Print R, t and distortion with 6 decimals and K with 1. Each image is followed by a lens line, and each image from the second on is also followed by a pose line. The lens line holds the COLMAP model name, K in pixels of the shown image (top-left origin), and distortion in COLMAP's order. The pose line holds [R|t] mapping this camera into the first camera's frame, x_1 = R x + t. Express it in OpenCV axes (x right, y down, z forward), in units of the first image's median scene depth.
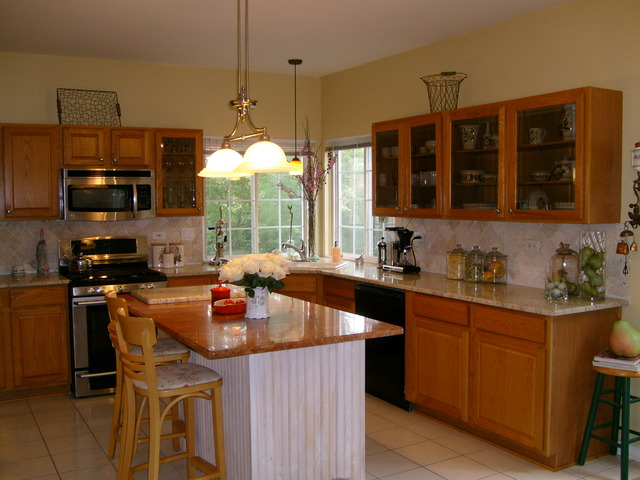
lens RADIAL K [[659.5, 0, 320.0], [0, 659.5, 240.0], [0, 0, 1]] dist [-0.073237, 0.002173]
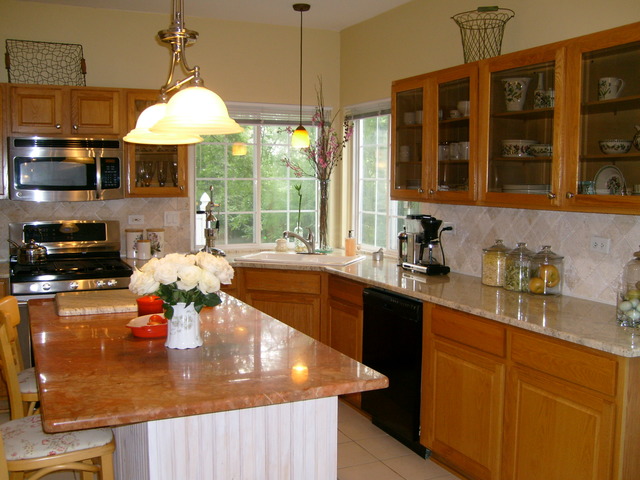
lens RADIAL K [[659.5, 0, 320.0], [0, 659.5, 240.0], [0, 0, 1]] dist [-0.073237, 0.002173]
pose [[0.996037, 0.020100, -0.086640, 0.069625], [-0.017810, 0.999474, 0.027113, -0.009228], [0.087139, -0.025463, 0.995871, 0.225869]]
